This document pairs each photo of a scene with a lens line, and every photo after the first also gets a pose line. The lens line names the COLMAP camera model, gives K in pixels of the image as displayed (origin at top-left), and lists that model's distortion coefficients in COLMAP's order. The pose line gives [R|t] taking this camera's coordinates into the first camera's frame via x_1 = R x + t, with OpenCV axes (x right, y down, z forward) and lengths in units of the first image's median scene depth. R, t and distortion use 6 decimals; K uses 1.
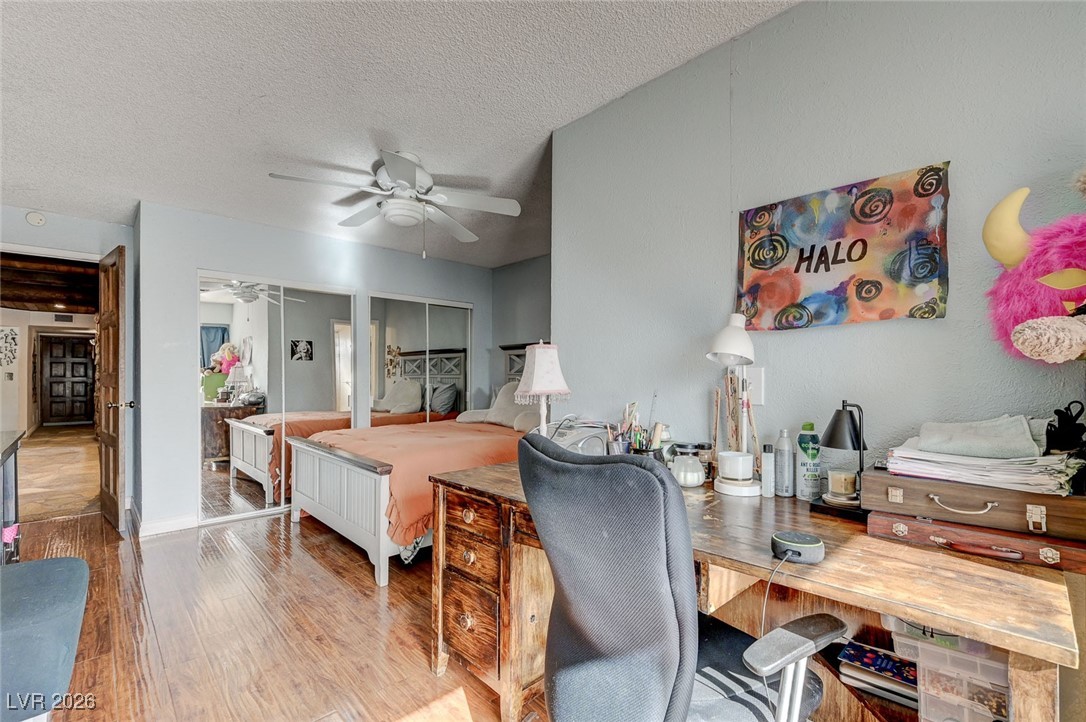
lens RADIAL K [[469.7, 0, 542.6], [0, 469.7, 374.3], [0, 0, 1]] dist [-0.000665, 0.000209]
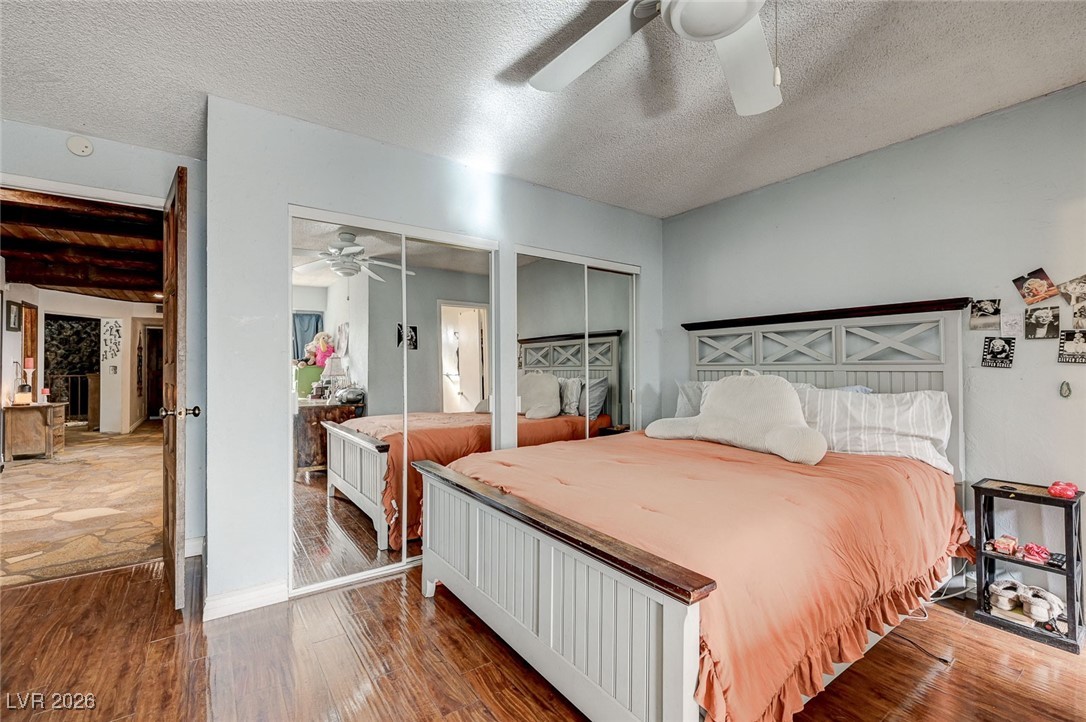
lens RADIAL K [[468.0, 0, 543.0], [0, 468.0, 361.0], [0, 0, 1]] dist [-0.000709, -0.000205]
pose [[0.989957, -0.005191, -0.141275, -0.183217], [0.003431, 0.999913, -0.012704, 0.002271], [0.141329, 0.012092, 0.989889, 0.254830]]
